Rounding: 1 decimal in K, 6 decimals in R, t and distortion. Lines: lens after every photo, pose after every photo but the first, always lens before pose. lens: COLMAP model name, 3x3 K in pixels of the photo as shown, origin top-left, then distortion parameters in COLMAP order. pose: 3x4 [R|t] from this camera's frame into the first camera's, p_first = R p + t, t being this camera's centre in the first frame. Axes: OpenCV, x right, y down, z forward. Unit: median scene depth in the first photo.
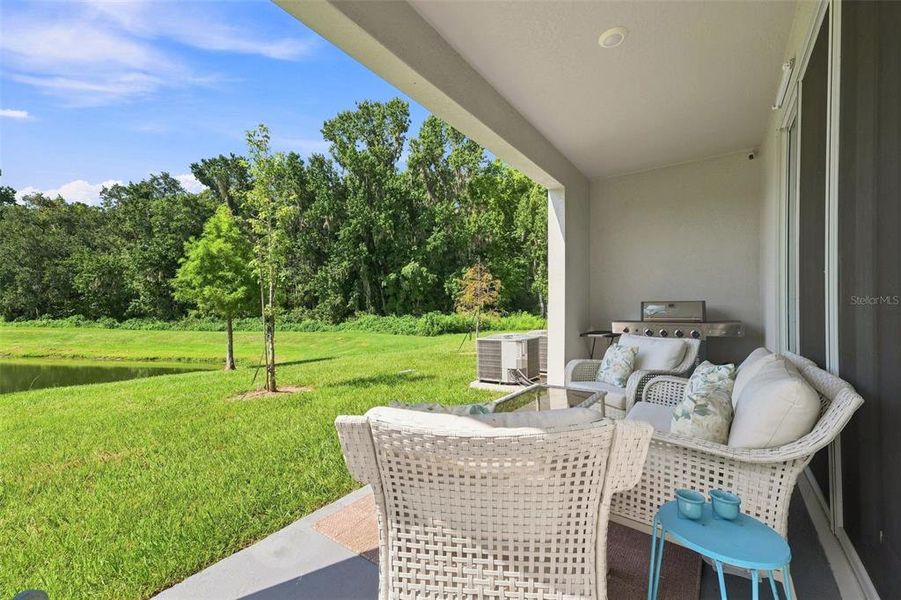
lens RADIAL K [[364.7, 0, 451.3], [0, 364.7, 300.6], [0, 0, 1]] dist [-0.013148, 0.029198]
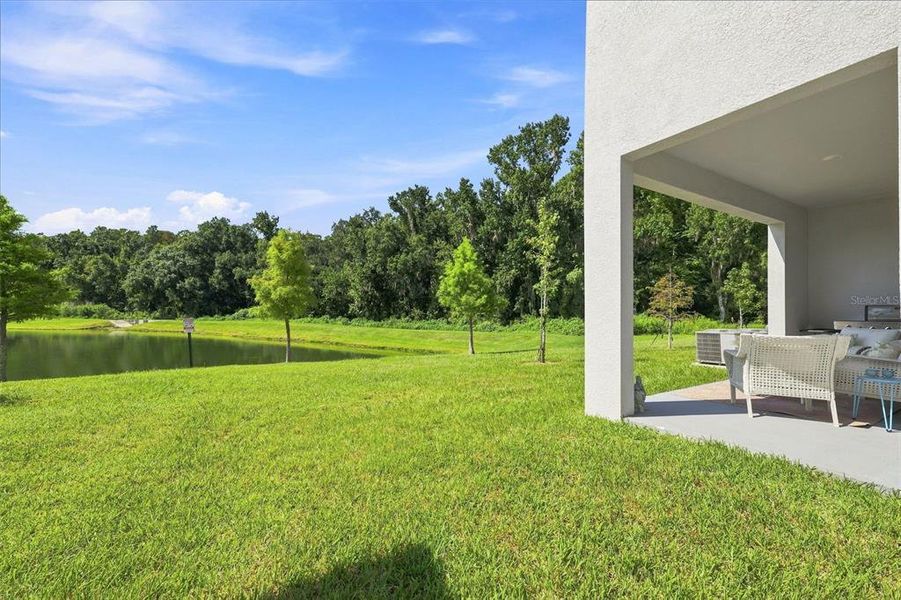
lens RADIAL K [[364.7, 0, 451.3], [0, 364.7, 300.6], [0, 0, 1]] dist [-0.013148, 0.029198]
pose [[0.930655, -0.005309, -0.365860, -0.052213], [0.001453, 0.999940, -0.010814, -0.000368], [0.365896, 0.009533, 0.930607, -0.112195]]
